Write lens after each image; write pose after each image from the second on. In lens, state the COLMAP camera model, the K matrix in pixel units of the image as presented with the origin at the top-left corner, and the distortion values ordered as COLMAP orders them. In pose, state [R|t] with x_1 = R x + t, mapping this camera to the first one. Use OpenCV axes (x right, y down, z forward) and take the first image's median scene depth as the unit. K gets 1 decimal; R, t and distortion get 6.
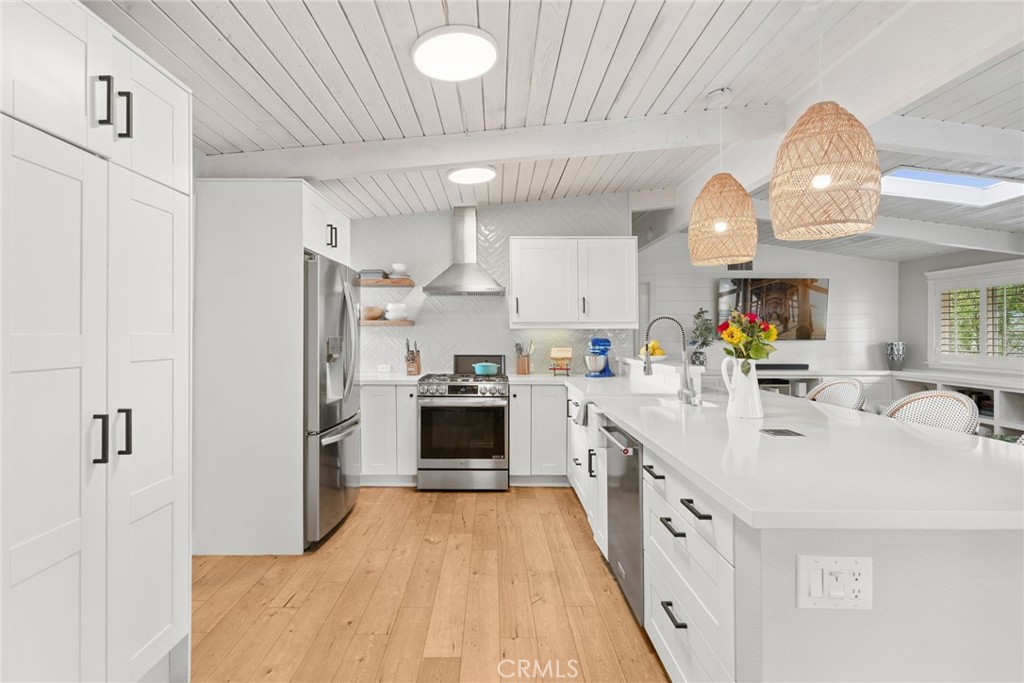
lens RADIAL K [[491.4, 0, 494.2], [0, 491.4, 328.3], [0, 0, 1]] dist [0.004688, 0.000784]
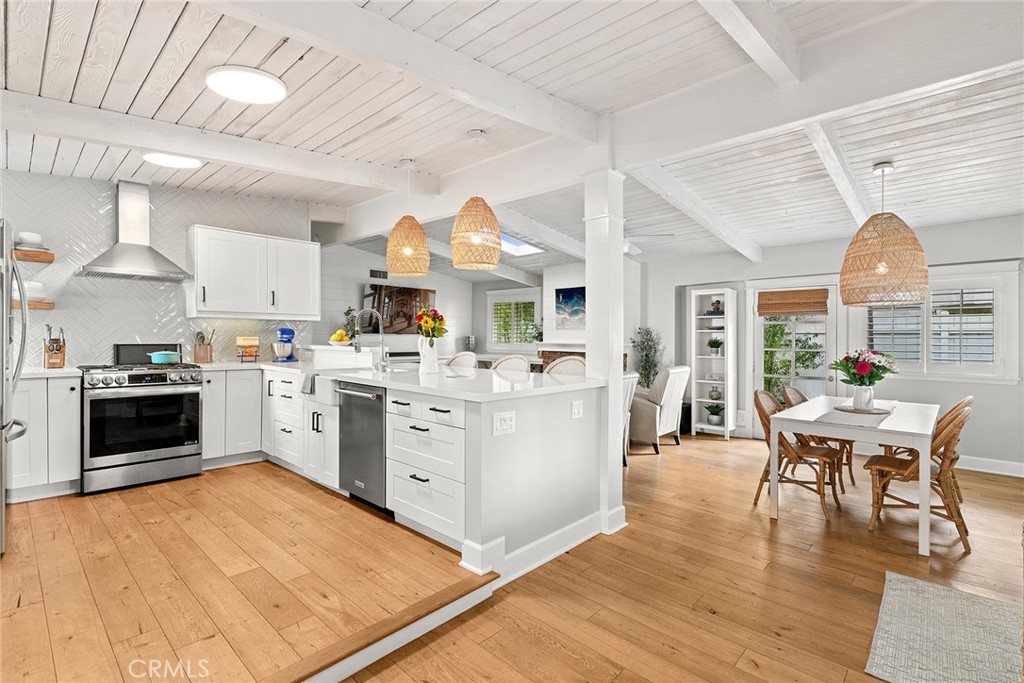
lens RADIAL K [[479.5, 0, 509.9], [0, 479.5, 330.7], [0, 0, 1]] dist [0.048123, 0.000370]
pose [[0.692328, 0.011586, 0.721490, -0.239342], [-0.015812, 0.999875, -0.000883, 0.019603], [-0.721409, -0.010797, 0.692425, -0.151266]]
